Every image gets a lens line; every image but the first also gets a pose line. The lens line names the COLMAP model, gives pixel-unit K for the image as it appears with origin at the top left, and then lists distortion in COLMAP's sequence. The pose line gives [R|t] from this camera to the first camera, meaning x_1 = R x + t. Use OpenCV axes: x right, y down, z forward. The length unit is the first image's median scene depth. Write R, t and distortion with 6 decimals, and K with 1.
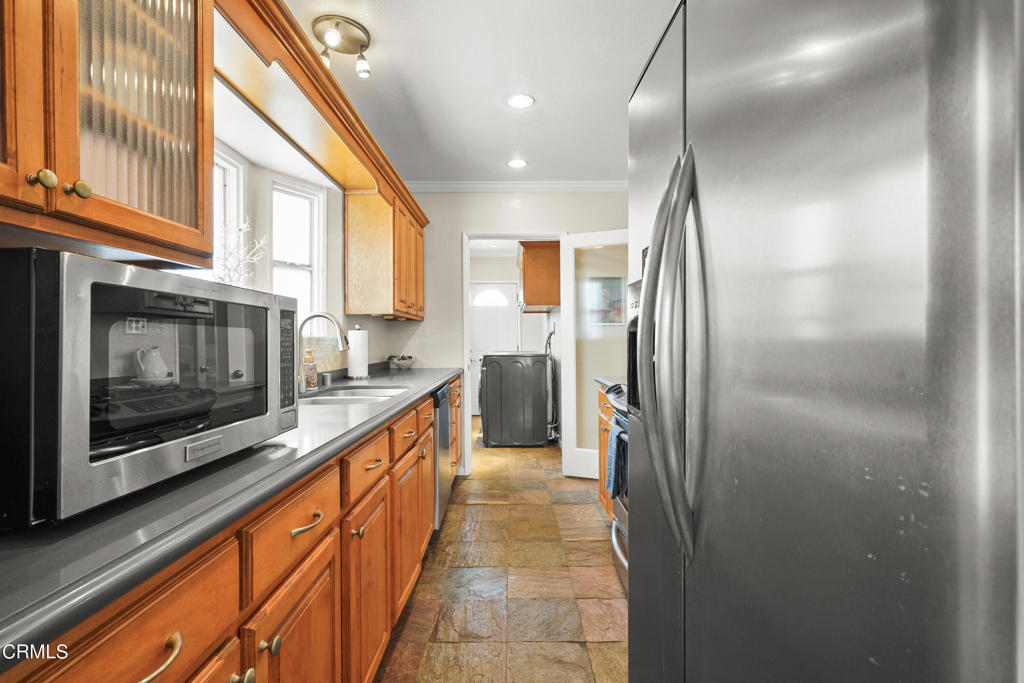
lens RADIAL K [[471.8, 0, 511.8], [0, 471.8, 342.7], [0, 0, 1]] dist [-0.001928, 0.000757]
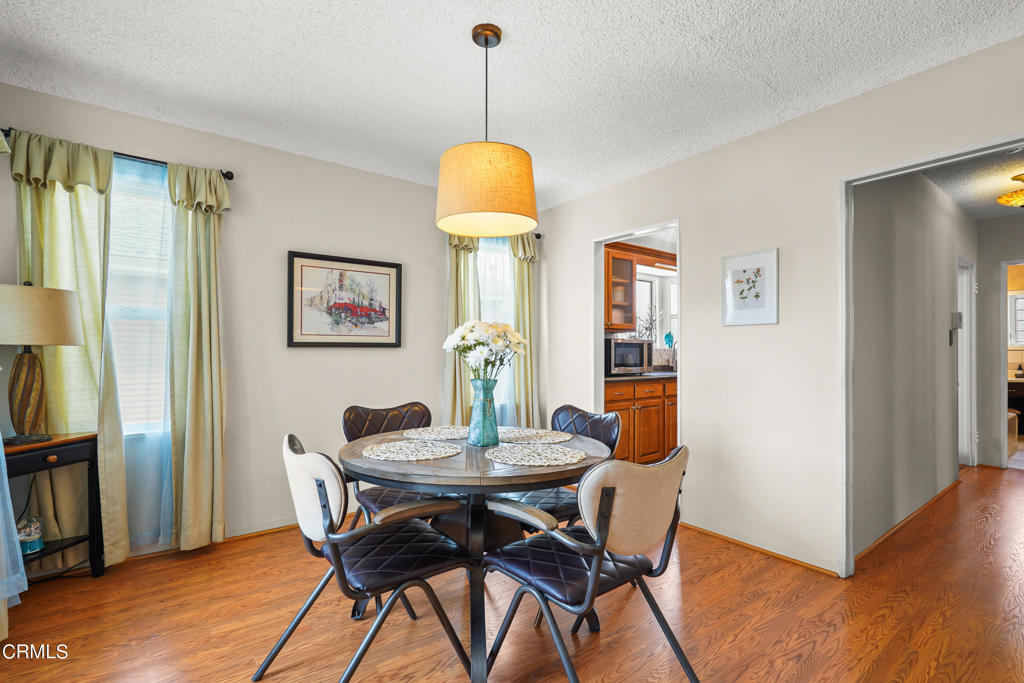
lens RADIAL K [[471.8, 0, 511.8], [0, 471.8, 349.7], [0, 0, 1]] dist [-0.001928, 0.000757]
pose [[0.590826, -0.000150, -0.806799, 3.445831], [-0.000040, 1.000000, -0.000215, -0.015768], [0.806799, 0.000159, 0.590826, -3.893942]]
